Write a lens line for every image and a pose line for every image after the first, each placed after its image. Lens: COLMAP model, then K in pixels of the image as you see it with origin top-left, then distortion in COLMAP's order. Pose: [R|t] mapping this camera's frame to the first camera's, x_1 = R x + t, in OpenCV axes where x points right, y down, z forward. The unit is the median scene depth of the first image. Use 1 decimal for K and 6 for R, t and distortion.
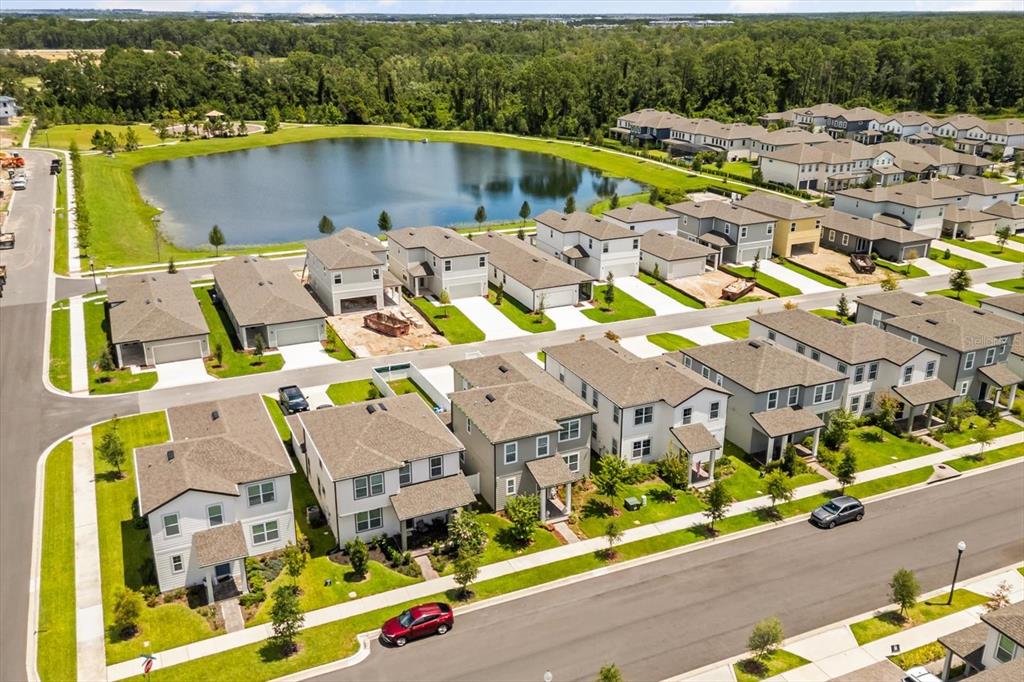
lens RADIAL K [[858.4, 0, 512.6], [0, 858.4, 338.6], [0, 0, 1]] dist [0.054954, -0.045599]
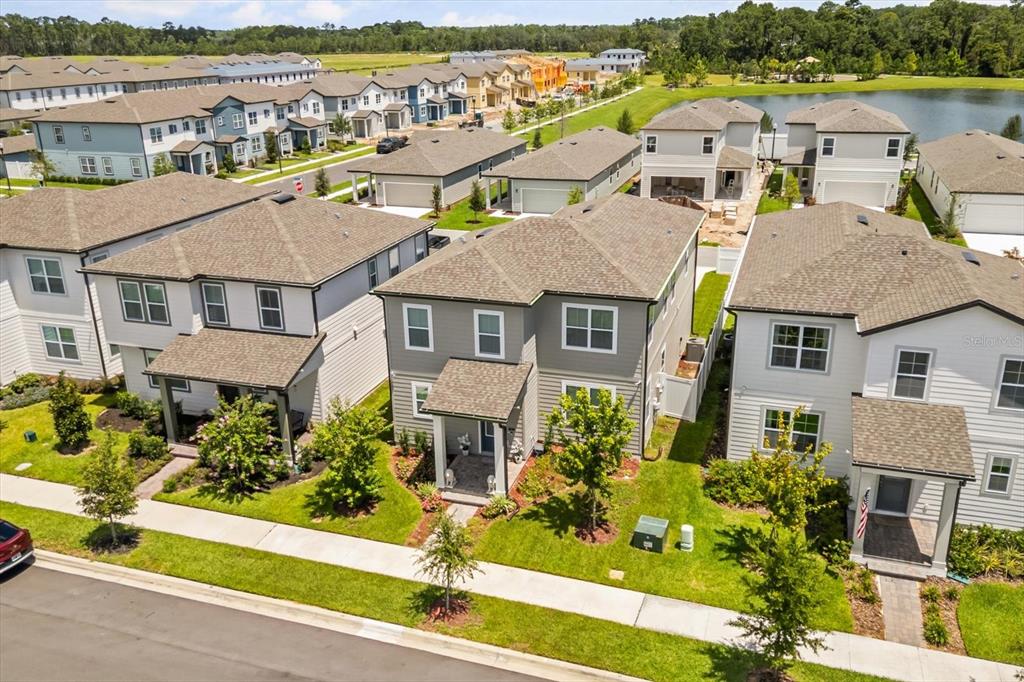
lens RADIAL K [[858.4, 0, 513.6], [0, 858.4, 345.3], [0, 0, 1]] dist [0.054954, -0.045599]
pose [[0.739641, 0.223044, -0.634967, 0.308917], [-0.218846, 0.971919, 0.086482, 0.084009], [0.636426, 0.074994, 0.767684, 0.618907]]
